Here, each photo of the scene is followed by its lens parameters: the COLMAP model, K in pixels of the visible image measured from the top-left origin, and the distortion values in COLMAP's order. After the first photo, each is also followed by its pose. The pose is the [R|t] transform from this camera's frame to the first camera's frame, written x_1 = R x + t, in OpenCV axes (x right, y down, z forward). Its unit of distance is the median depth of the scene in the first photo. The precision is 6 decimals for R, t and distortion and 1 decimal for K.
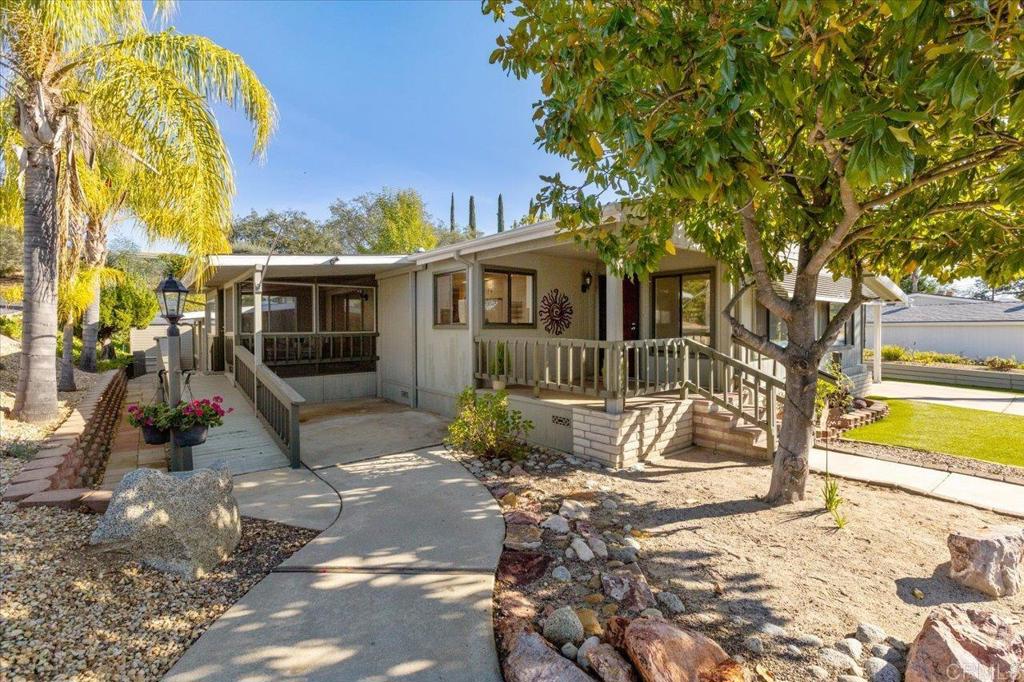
lens RADIAL K [[523.7, 0, 525.4], [0, 523.7, 330.1], [0, 0, 1]] dist [-0.000747, -0.000667]
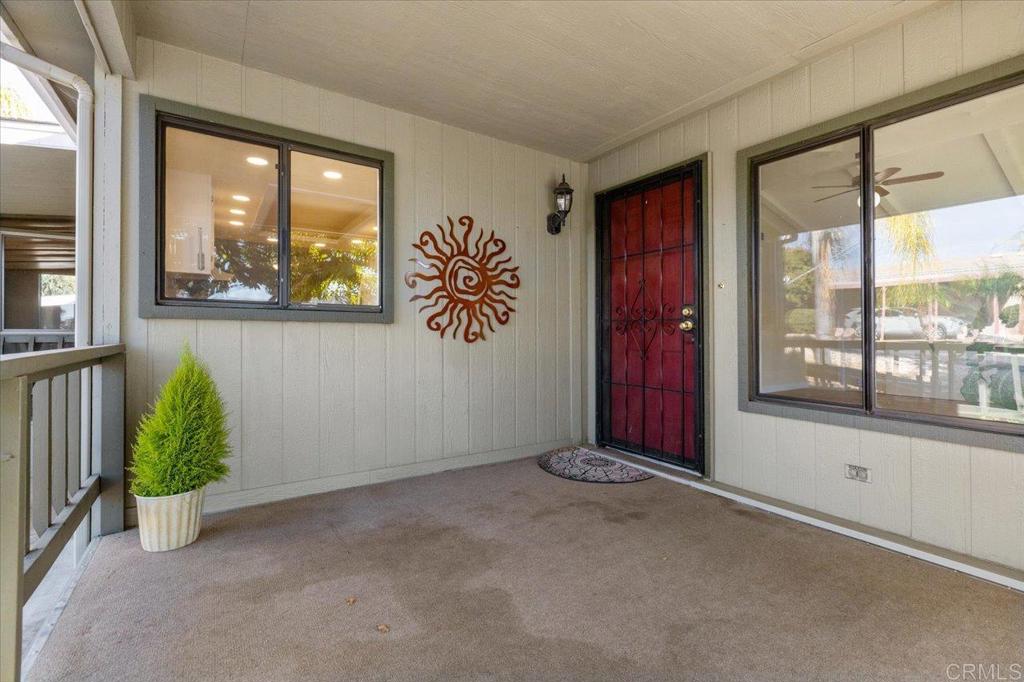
lens RADIAL K [[471.2, 0, 528.9], [0, 471.2, 333.6], [0, 0, 1]] dist [-0.001631, -0.000603]
pose [[0.993460, 0.012129, -0.113533, 0.139566], [-0.013081, 0.999885, -0.007641, 0.005294], [0.113427, 0.009076, 0.993505, 0.677762]]
